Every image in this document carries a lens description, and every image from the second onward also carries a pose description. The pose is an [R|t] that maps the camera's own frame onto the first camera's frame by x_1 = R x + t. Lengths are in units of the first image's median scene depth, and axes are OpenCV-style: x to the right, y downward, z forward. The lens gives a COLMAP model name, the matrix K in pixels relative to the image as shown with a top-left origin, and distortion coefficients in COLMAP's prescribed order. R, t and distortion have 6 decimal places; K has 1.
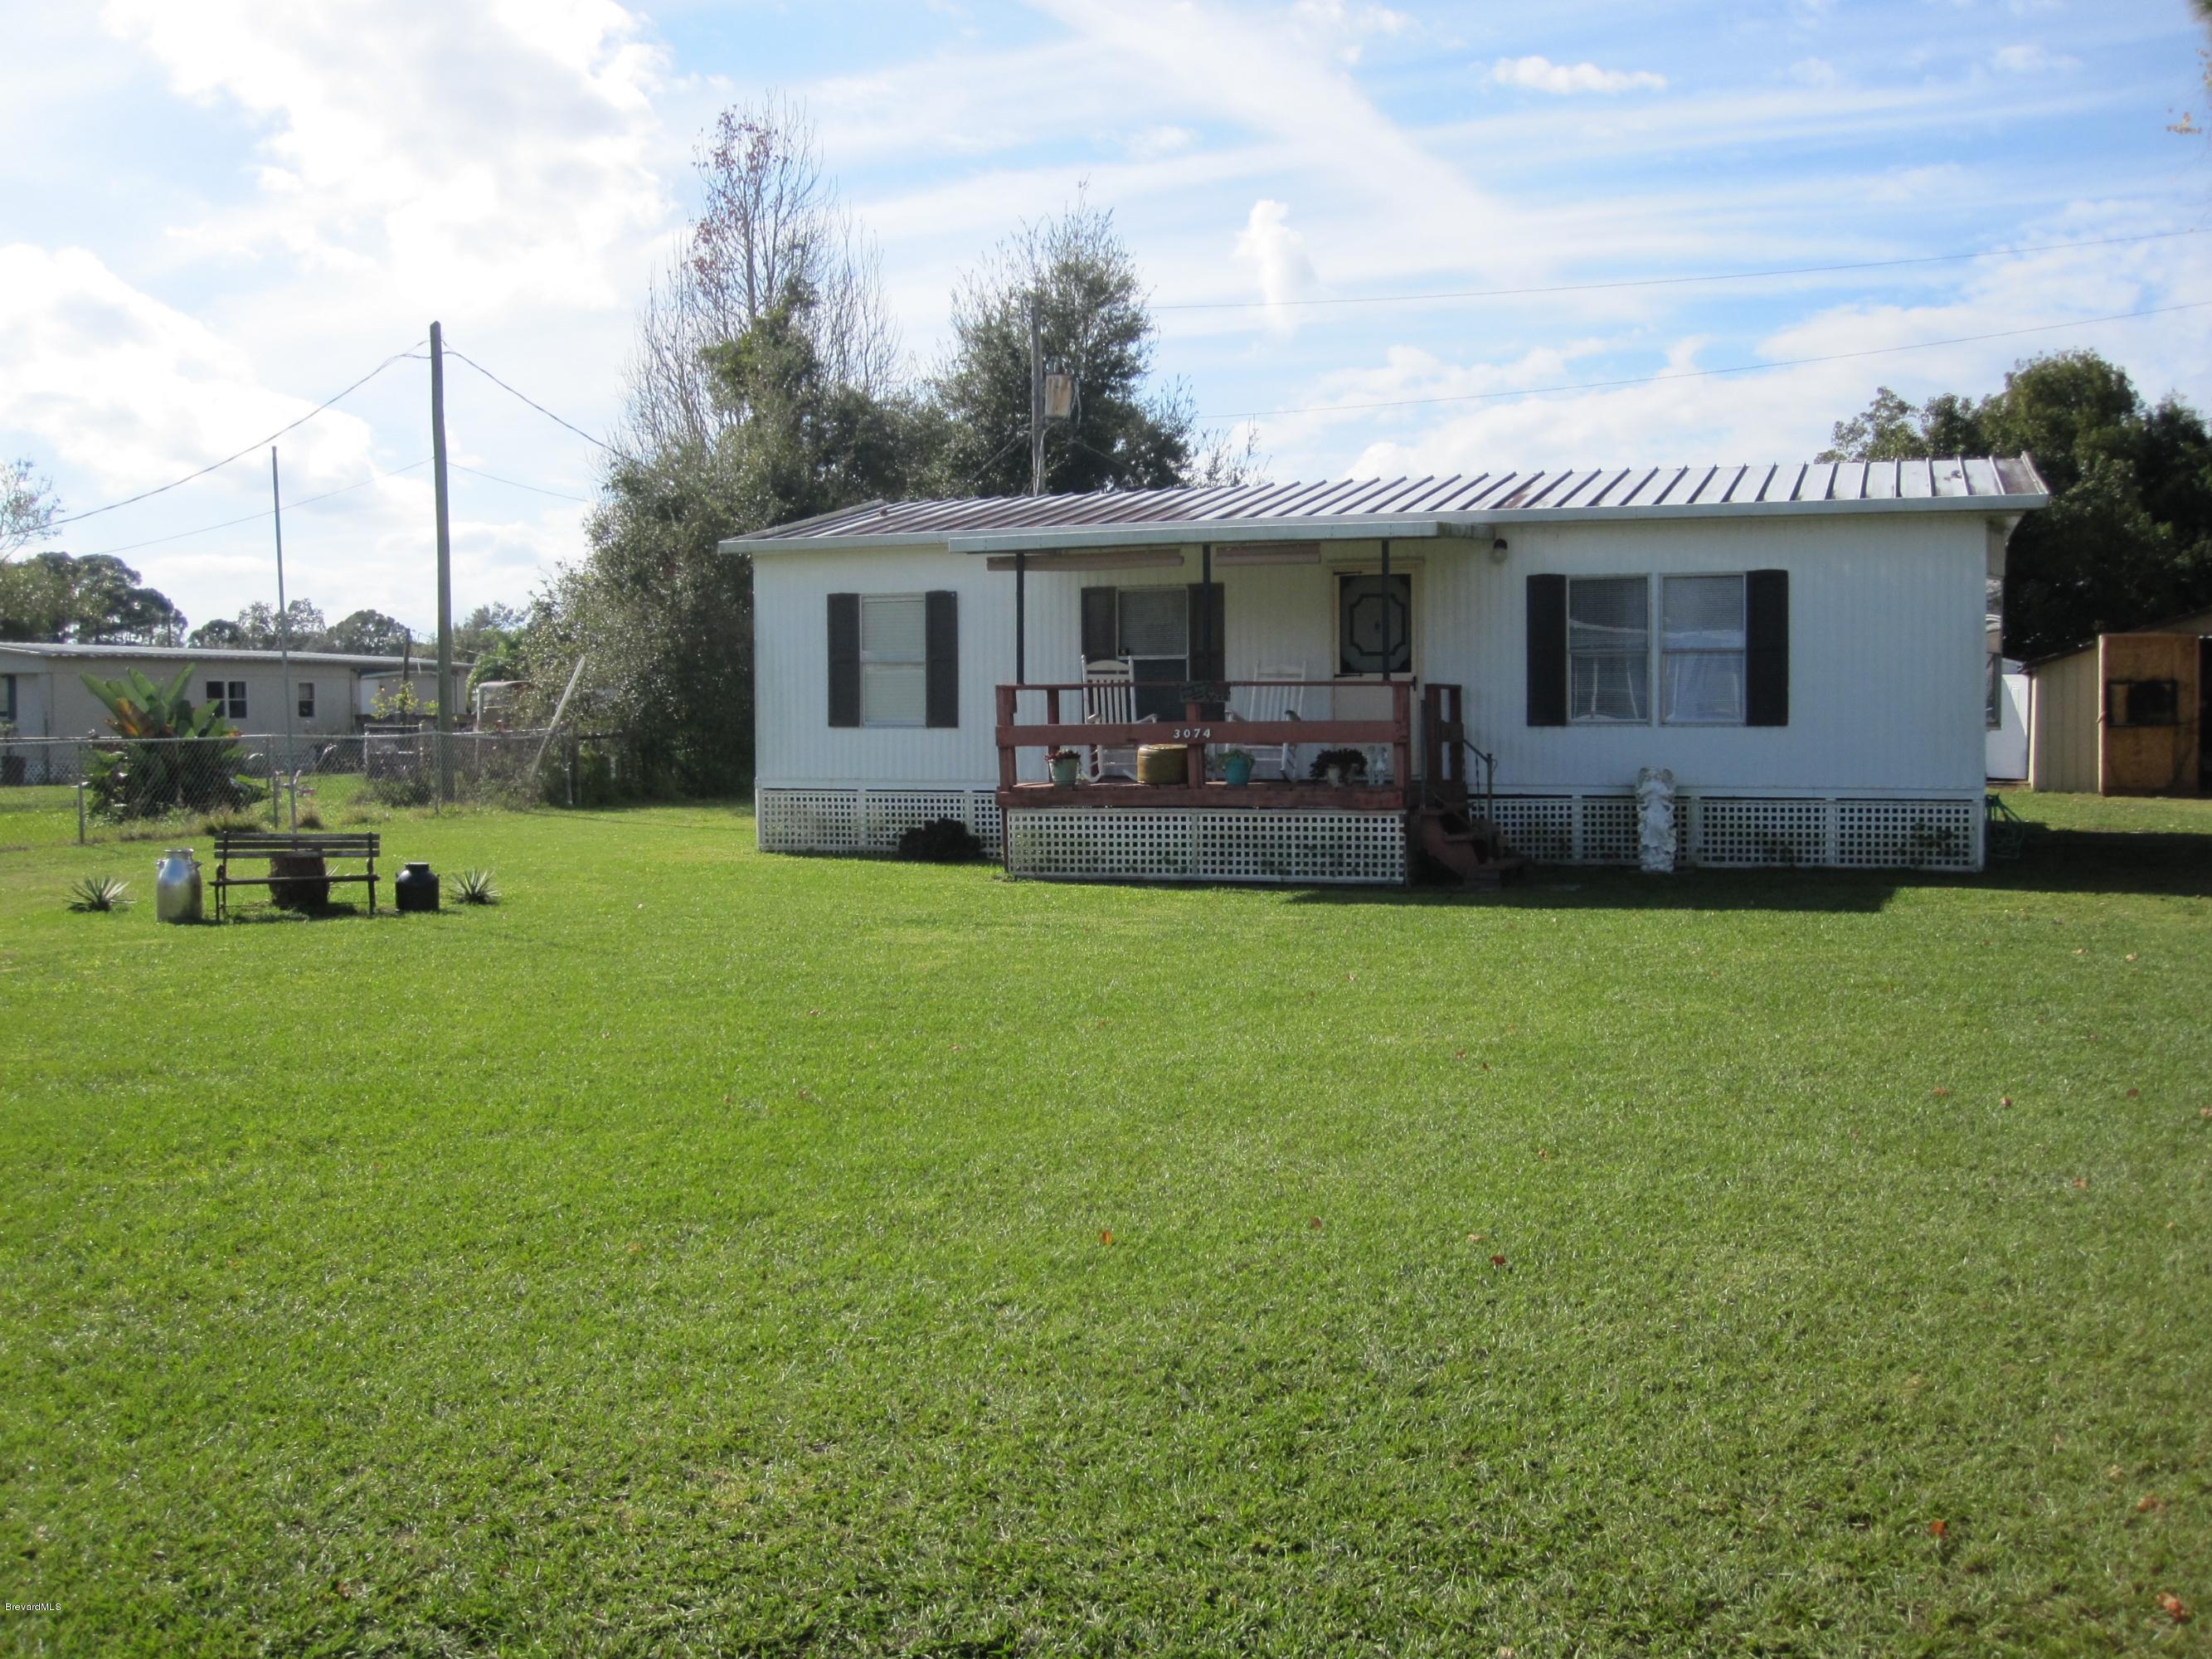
lens RADIAL K [[2128.9, 0, 1106.0], [0, 2128.9, 829.5], [0, 0, 1]] dist [0.090606, -0.344253]
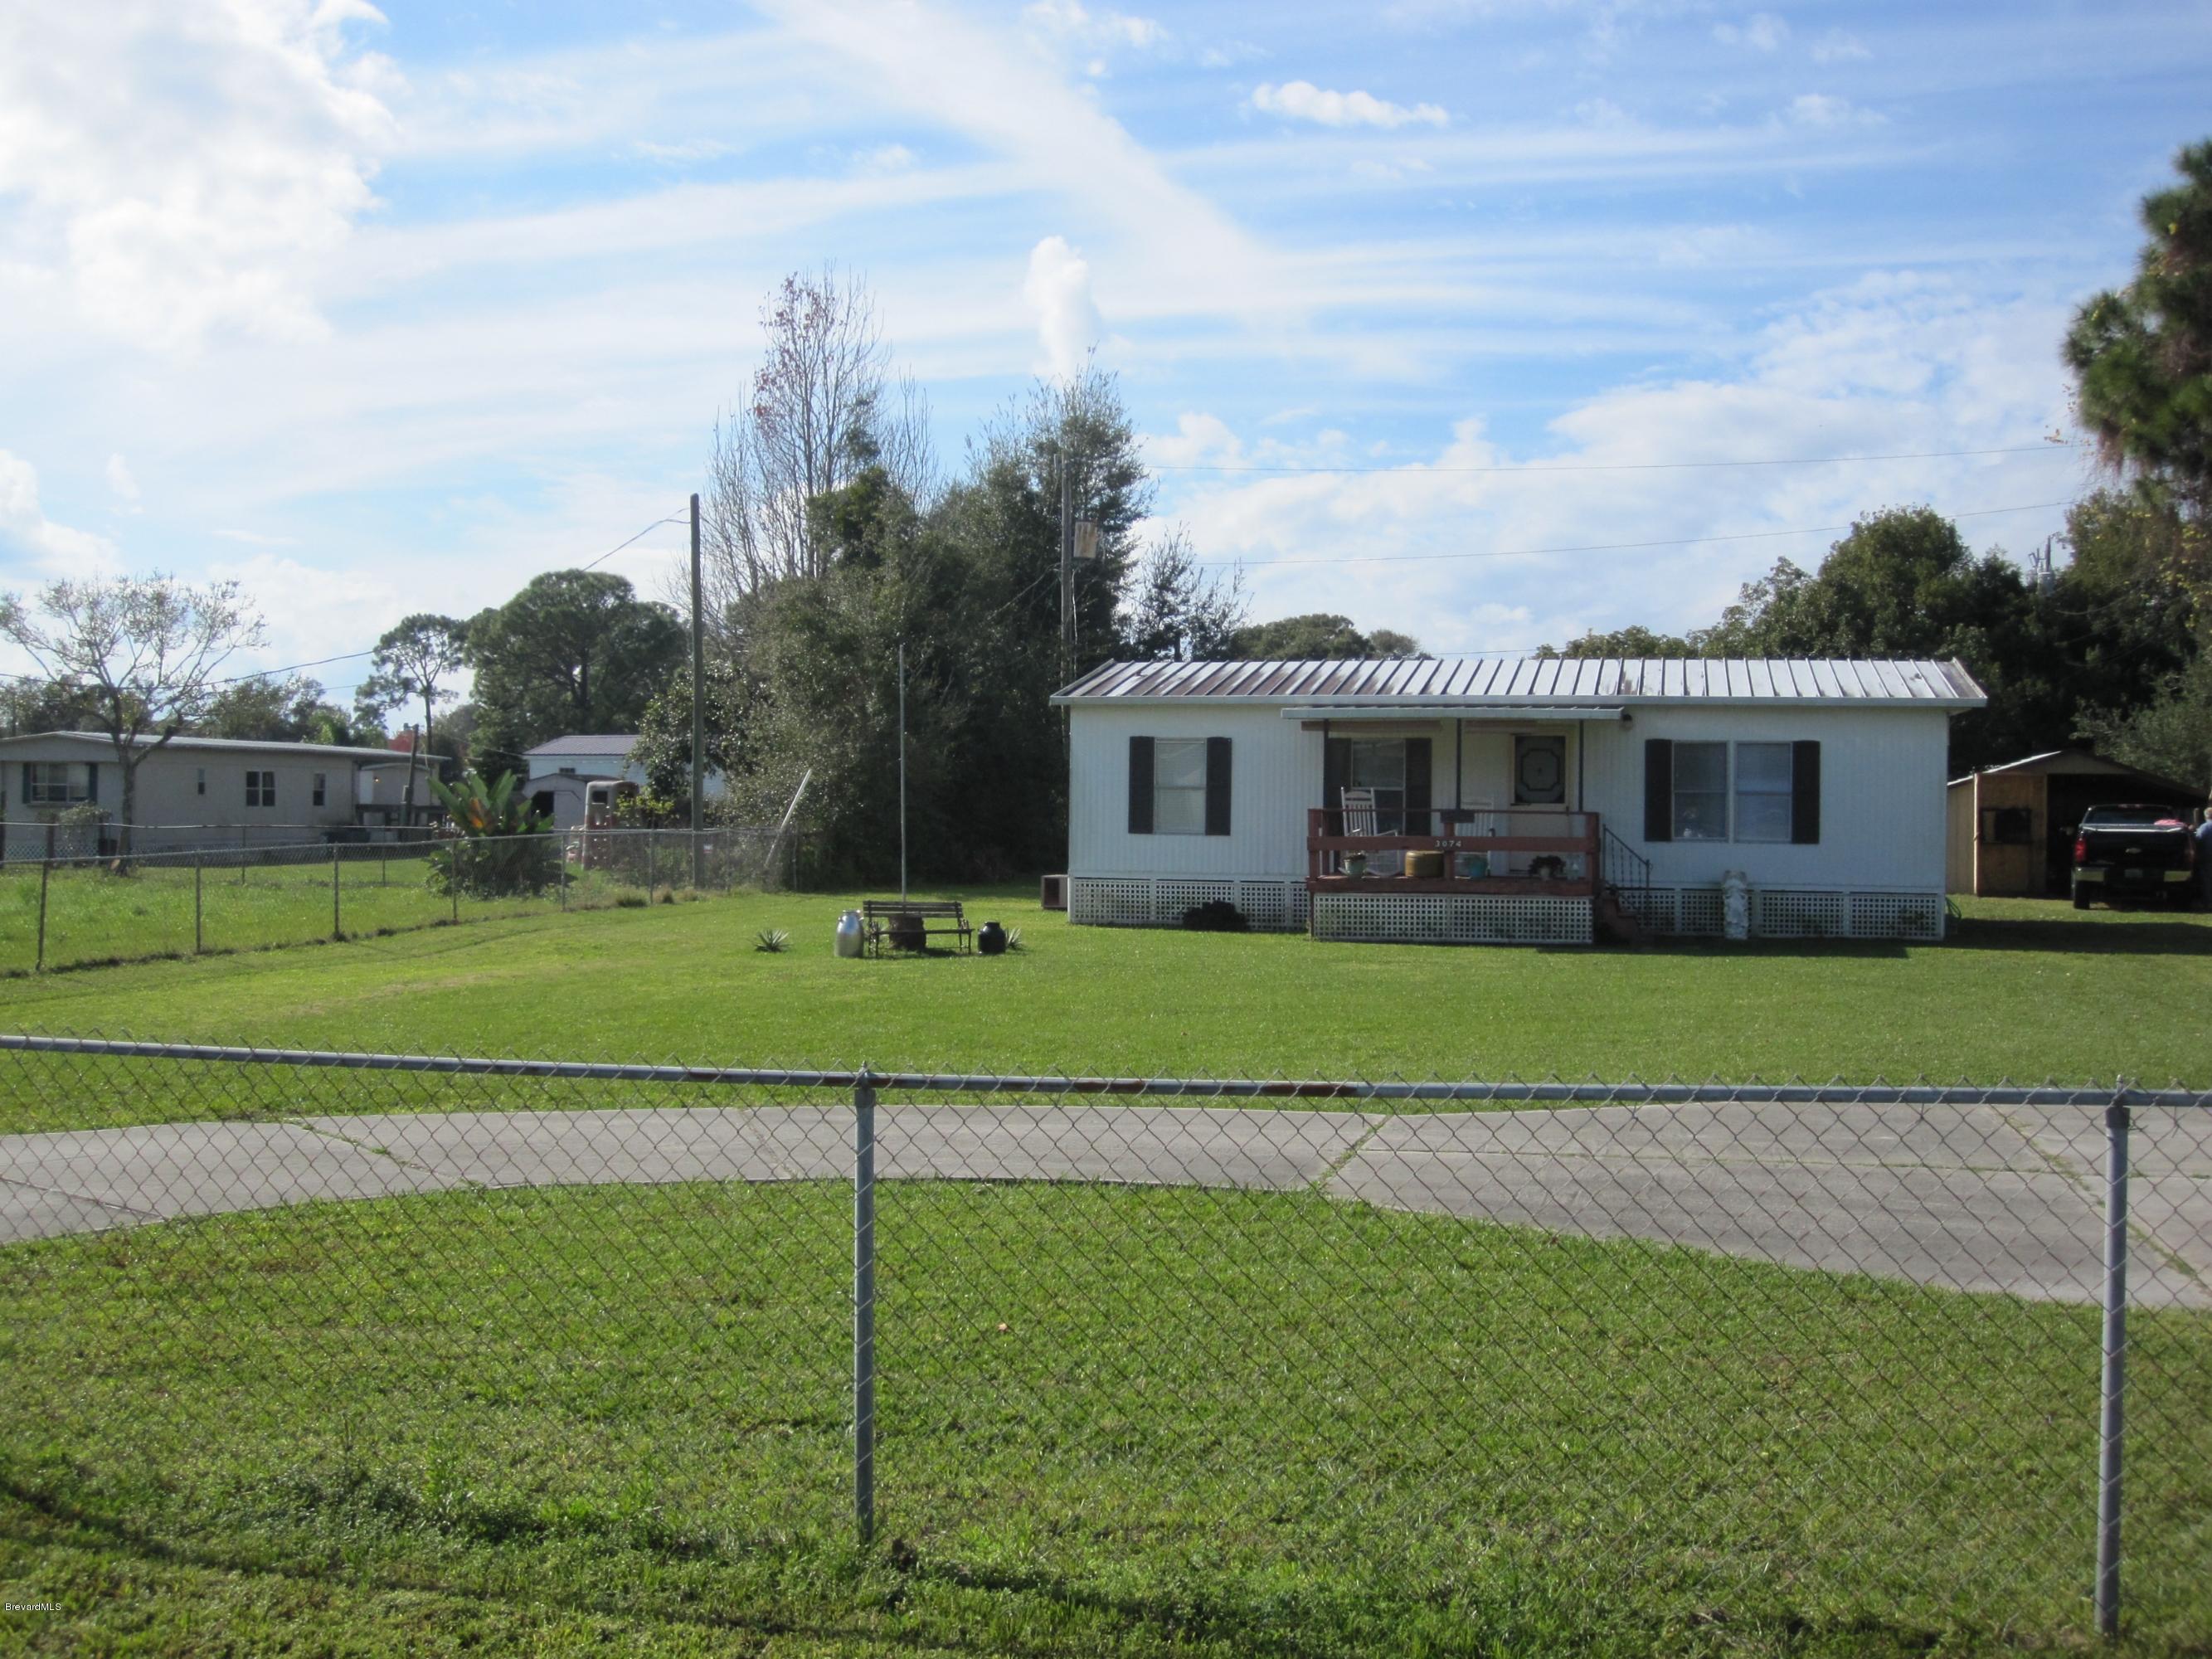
lens RADIAL K [[2461.2, 0, 1106.0], [0, 2461.2, 829.5], [0, 0, 1]] dist [-0.111998, 0.000244]
pose [[0.992418, 0.015791, 0.121887, -0.388861], [-0.010388, 0.998940, -0.044838, 0.023843], [-0.122465, 0.043232, 0.991531, -0.658383]]
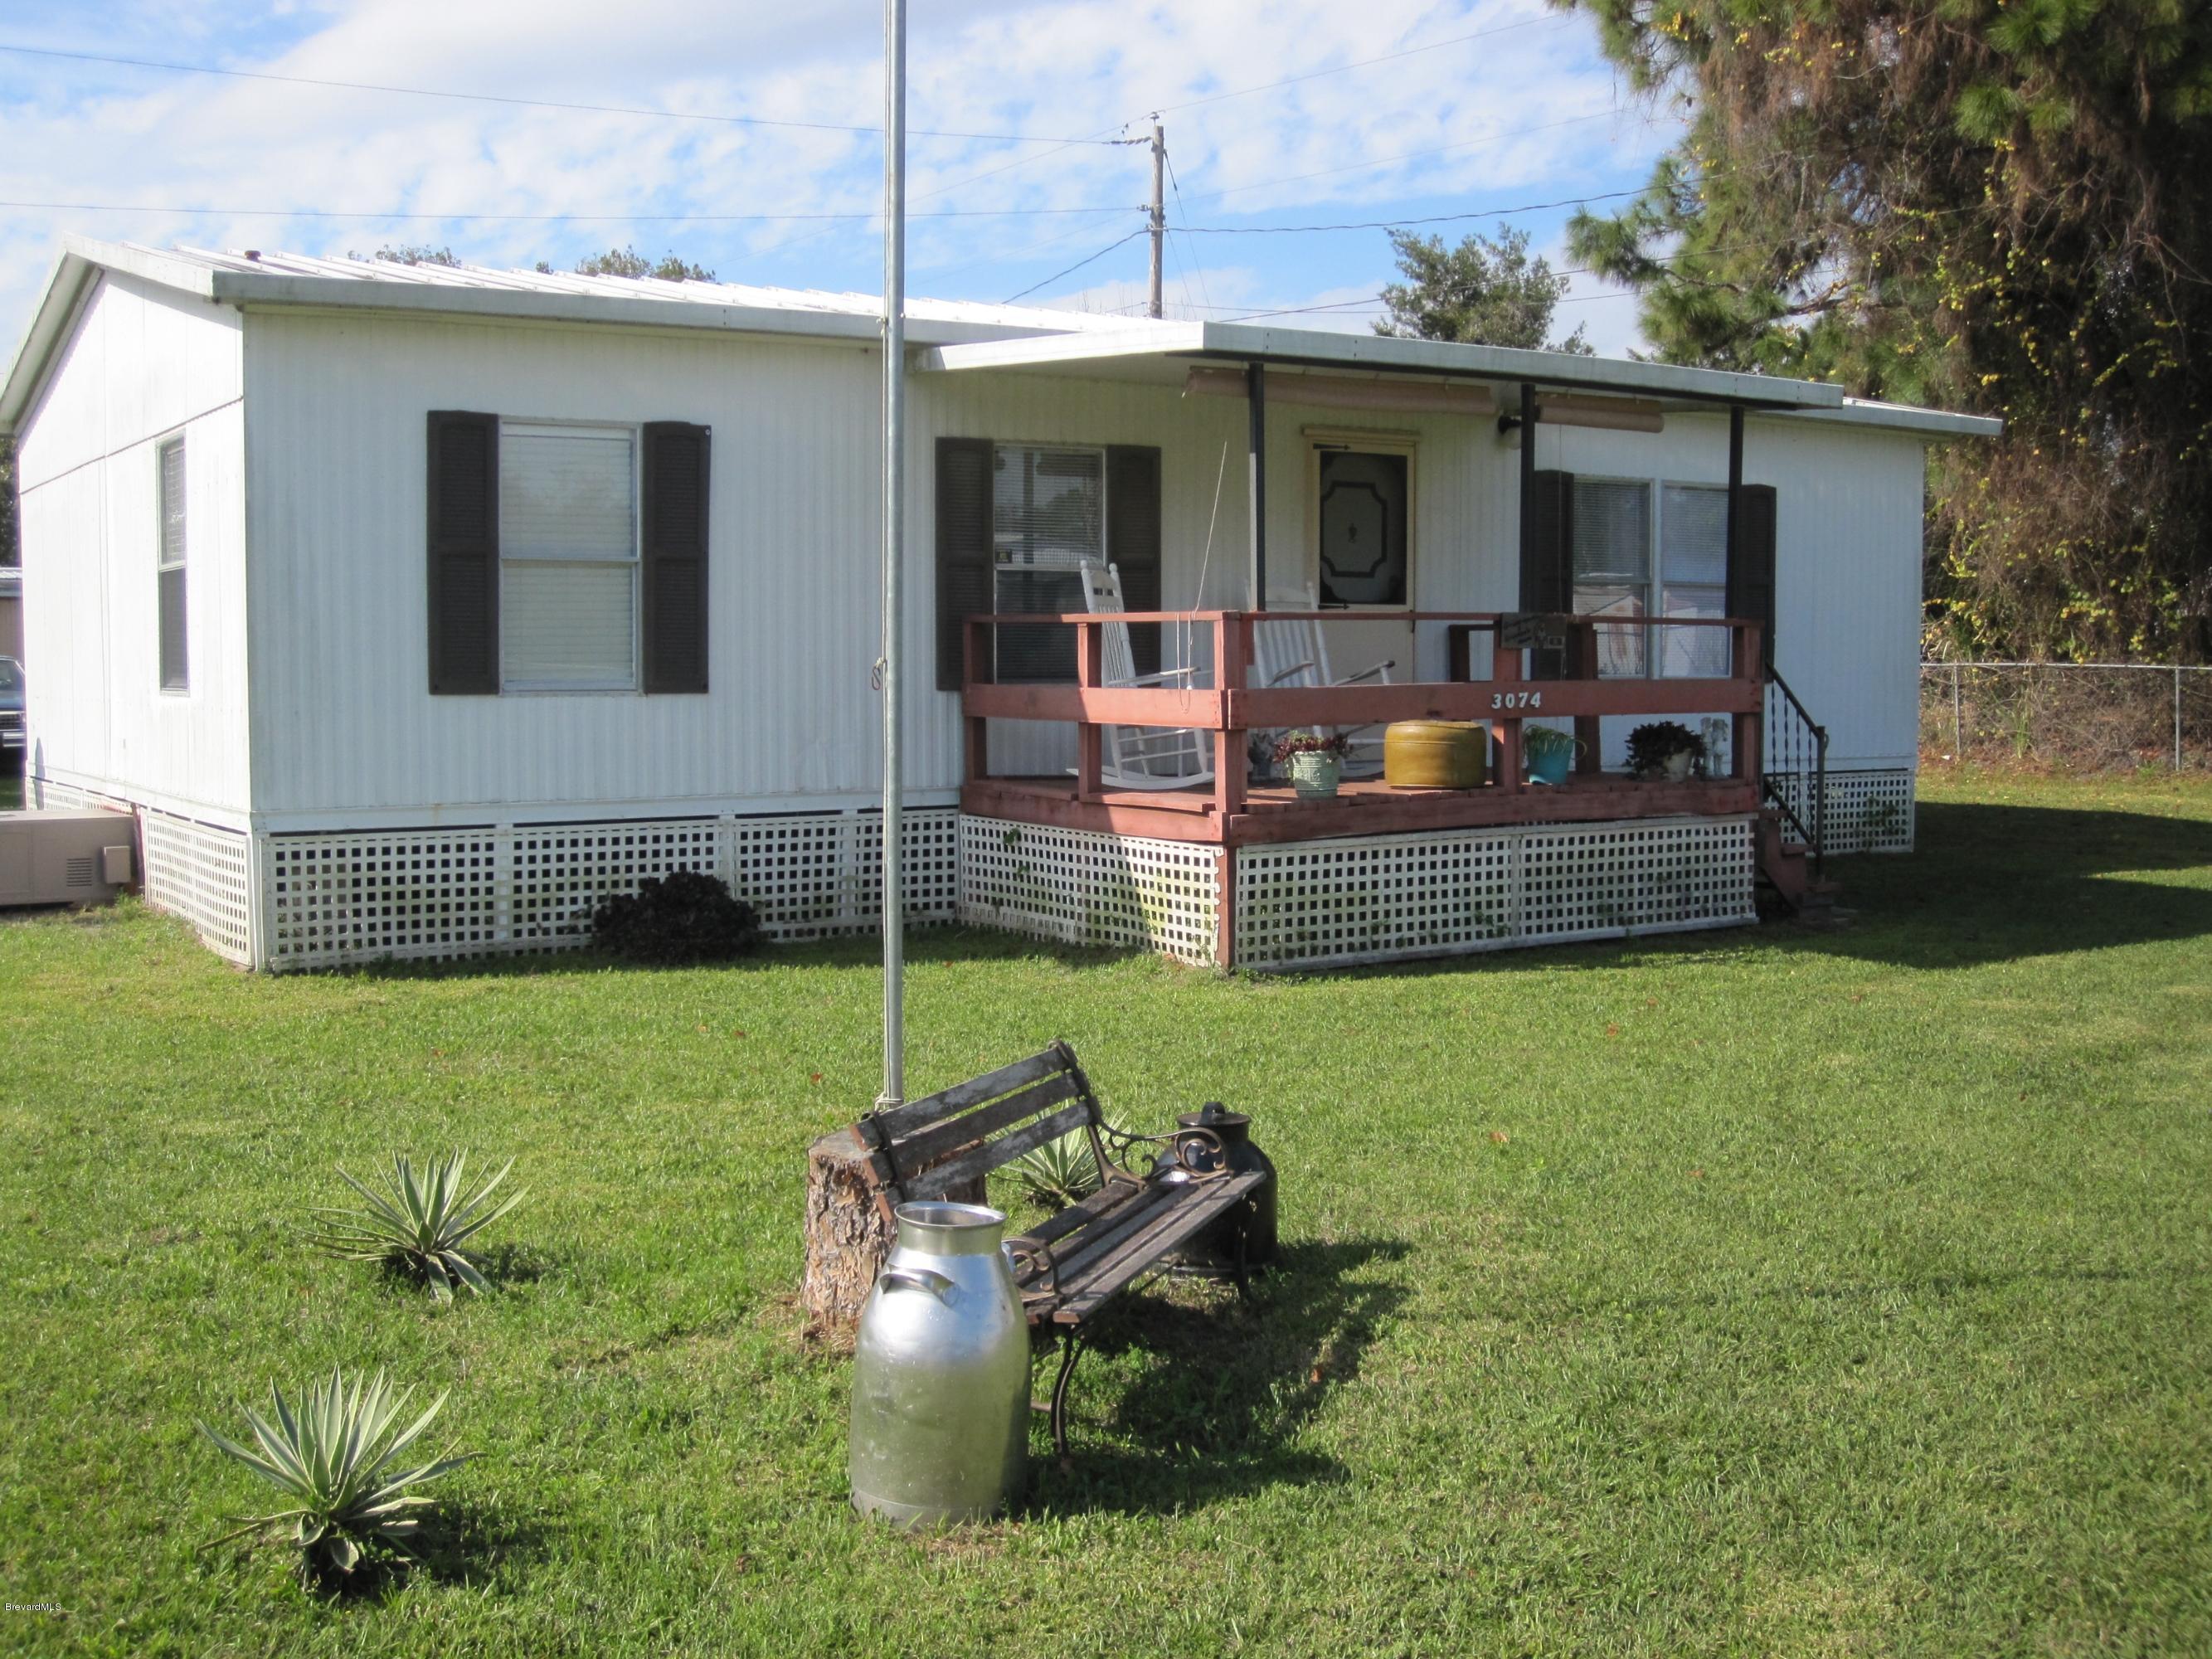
lens RADIAL K [[2461.2, 0, 1106.0], [0, 2461.2, 829.5], [0, 0, 1]] dist [-0.111998, 0.000244]
pose [[0.589806, -0.055048, 0.805667, -0.547184], [0.040664, 0.998433, 0.038450, -0.038004], [-0.806521, 0.010084, 0.591120, 0.647586]]
